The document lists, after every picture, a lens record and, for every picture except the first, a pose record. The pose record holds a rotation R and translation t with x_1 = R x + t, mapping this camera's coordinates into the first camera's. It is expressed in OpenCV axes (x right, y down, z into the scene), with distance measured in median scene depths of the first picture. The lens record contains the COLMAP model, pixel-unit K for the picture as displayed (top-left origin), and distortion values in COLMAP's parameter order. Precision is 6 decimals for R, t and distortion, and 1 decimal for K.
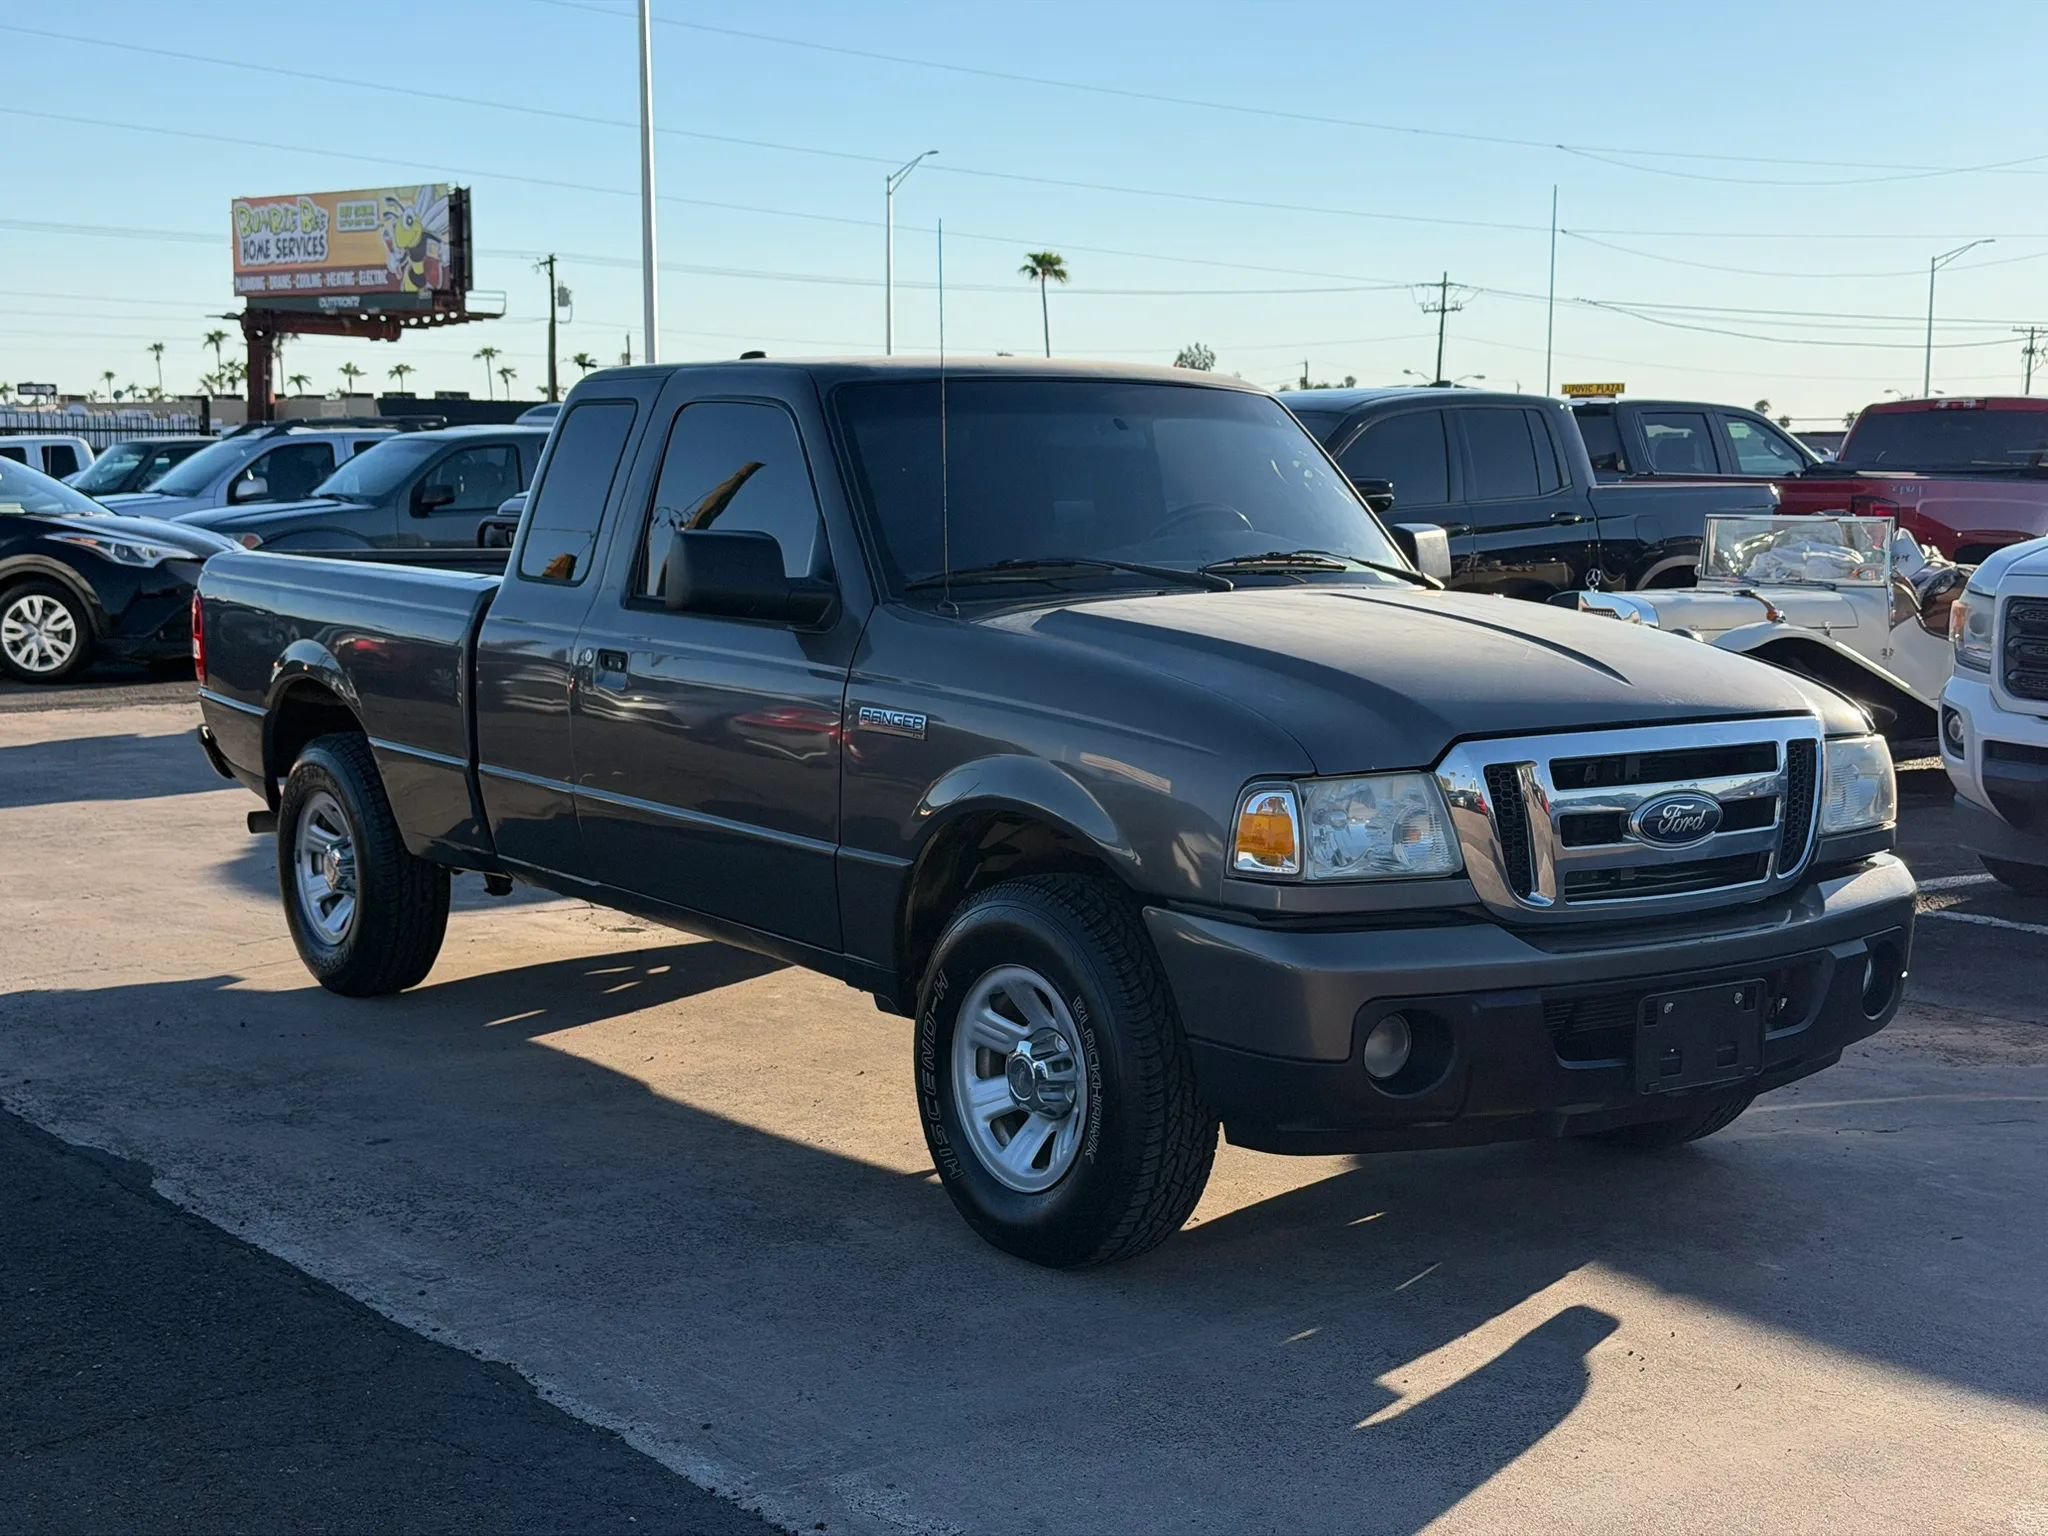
lens RADIAL K [[2854.9, 0, 1042.0], [0, 2854.9, 803.3], [0, 0, 1]] dist [0.112606, 0.000000]
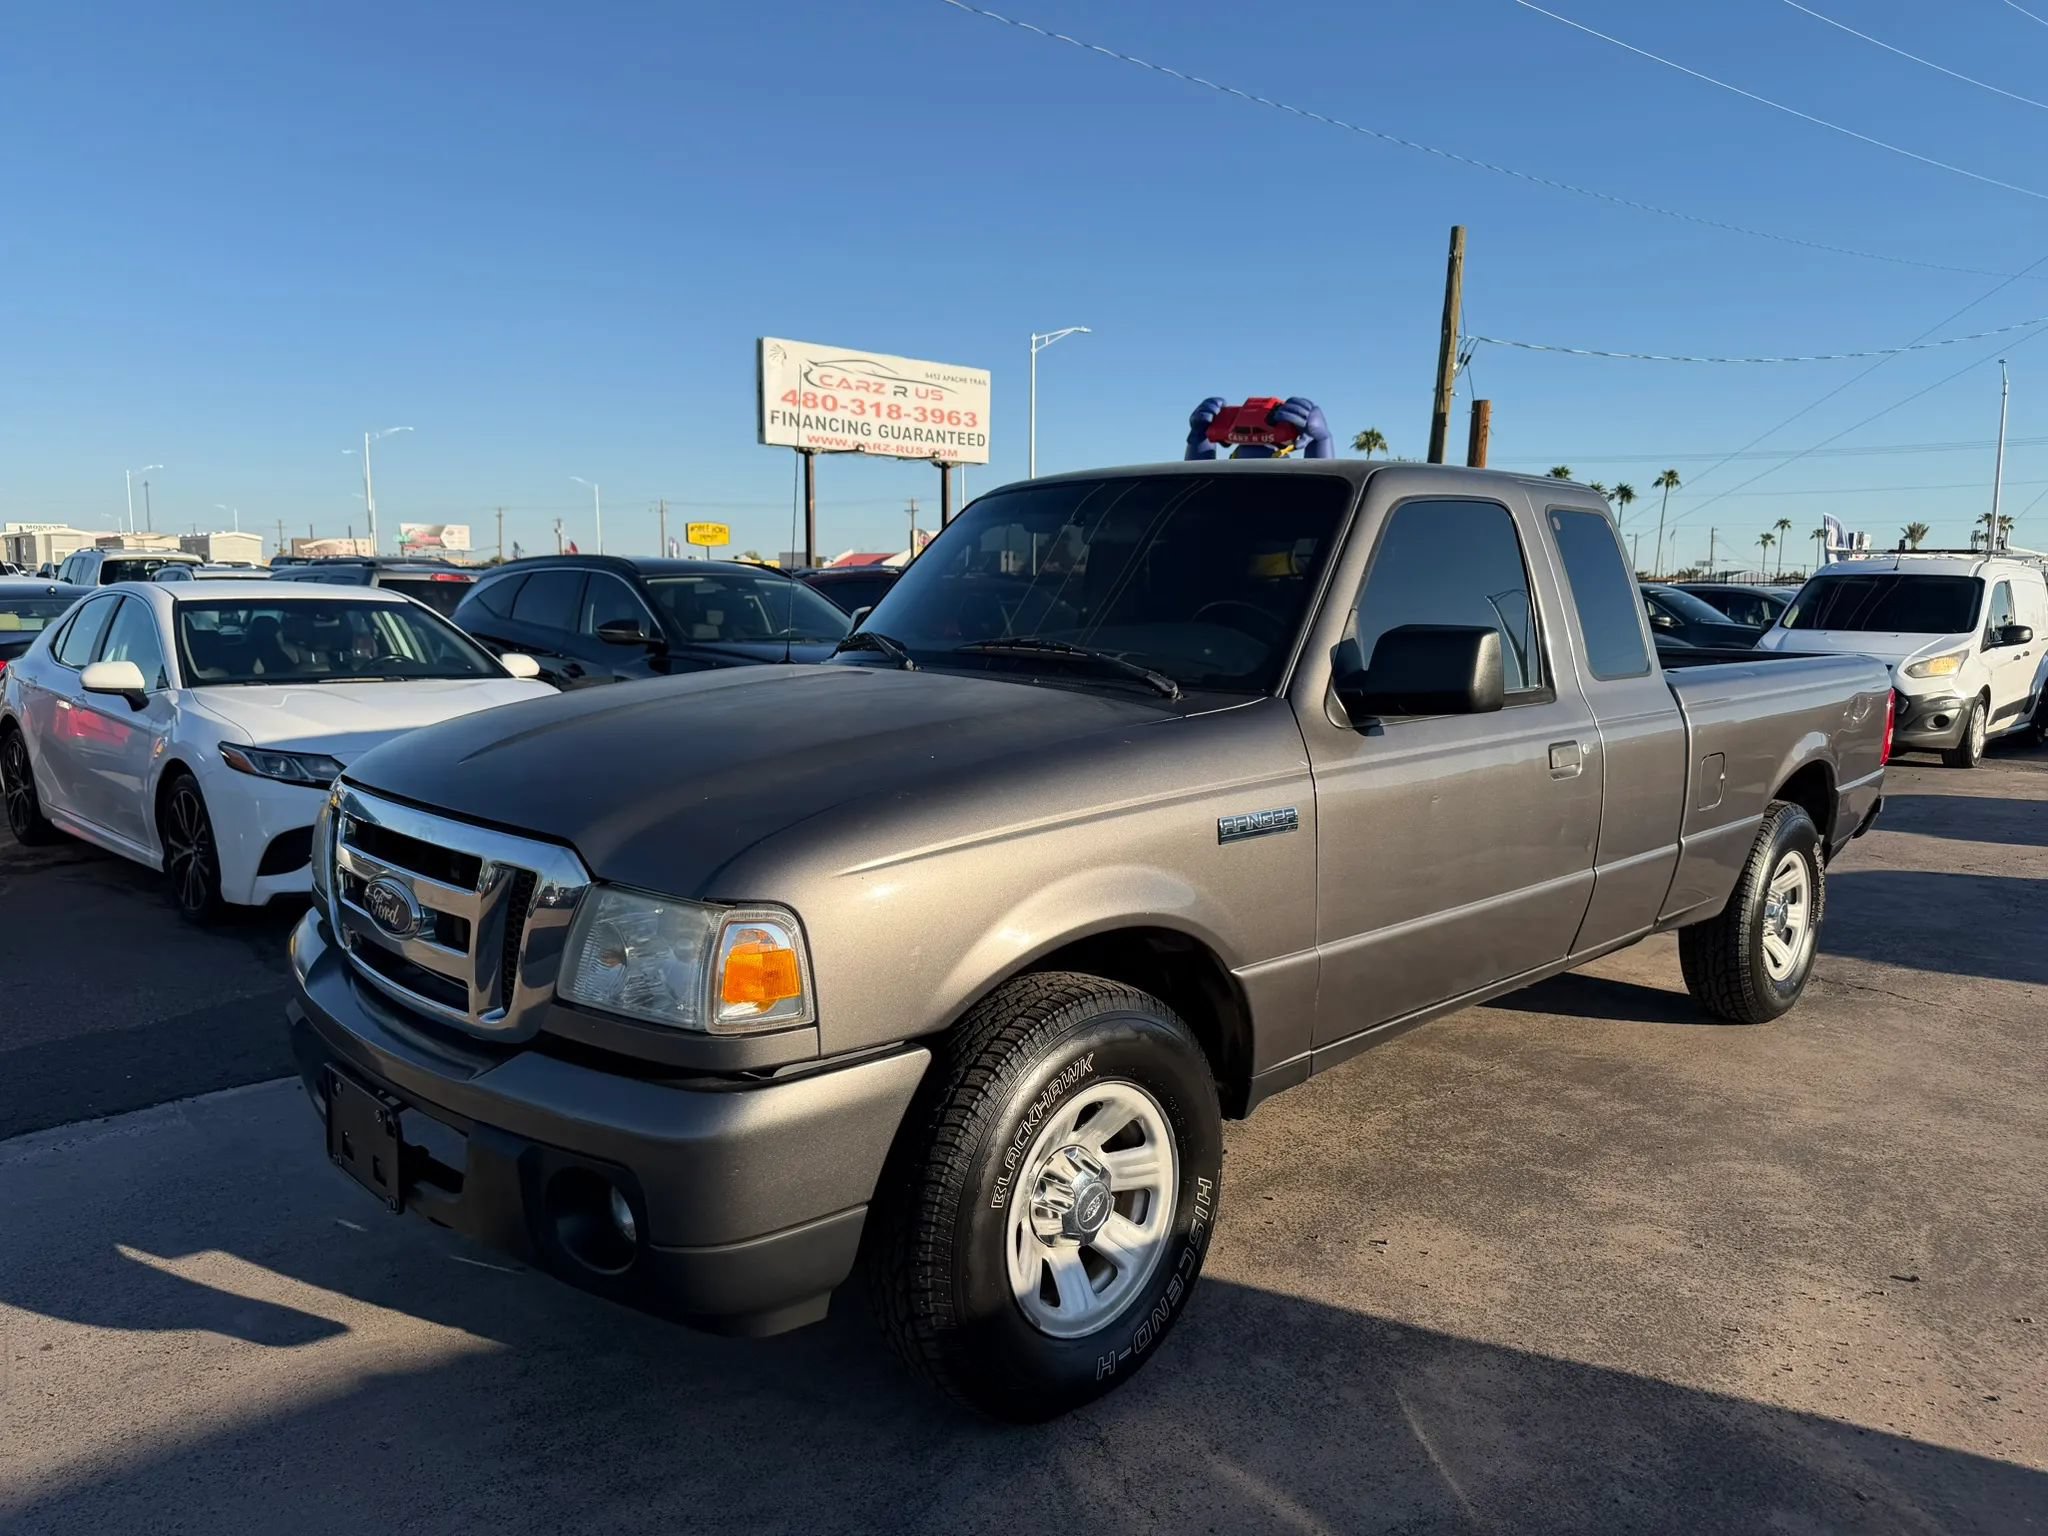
lens RADIAL K [[1452.3, 0, 1040.9], [0, 1452.3, 788.0], [0, 0, 1]] dist [0.026319, -0.035008]
pose [[0.143719, 0.131792, -0.980804, 0.571466], [-0.130097, 0.985007, 0.113293, -0.091736], [0.981030, 0.111318, 0.158710, 0.900856]]
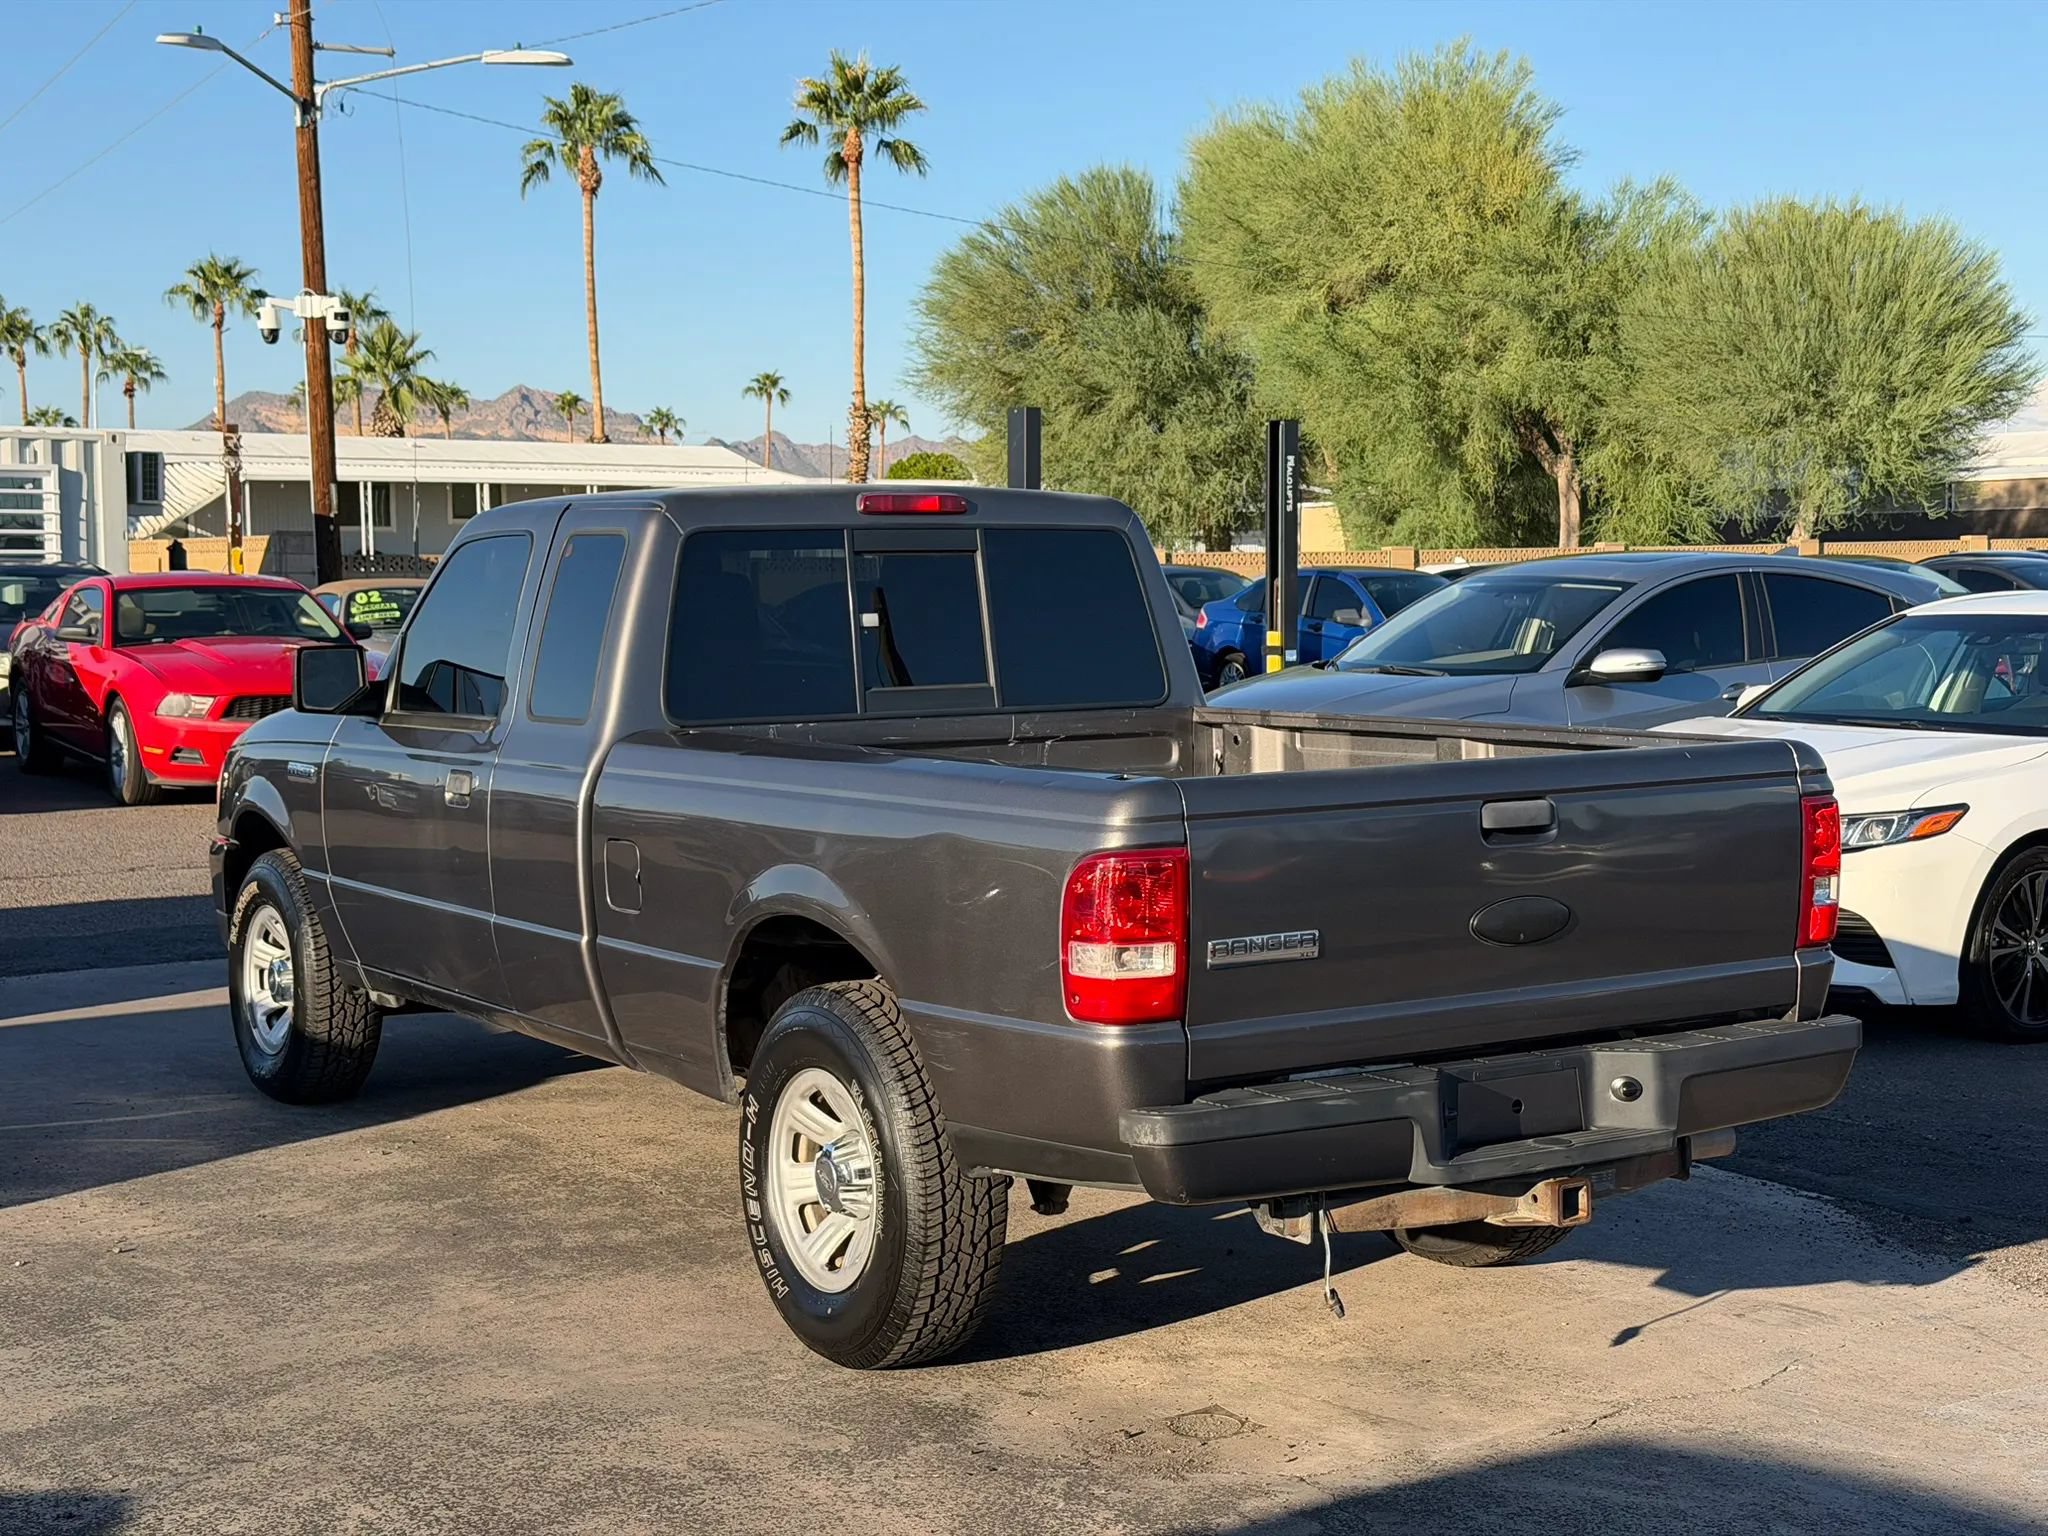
lens RADIAL K [[2854.9, 0, 1040.8], [0, 2854.9, 782.6], [0, 0, 1]] dist [0.112606, 0.000000]
pose [[-0.997958, -0.001340, 0.063865, -0.214744], [0.011172, 0.980708, 0.195159, -0.274405], [-0.062894, 0.195474, -0.978690, 2.209766]]
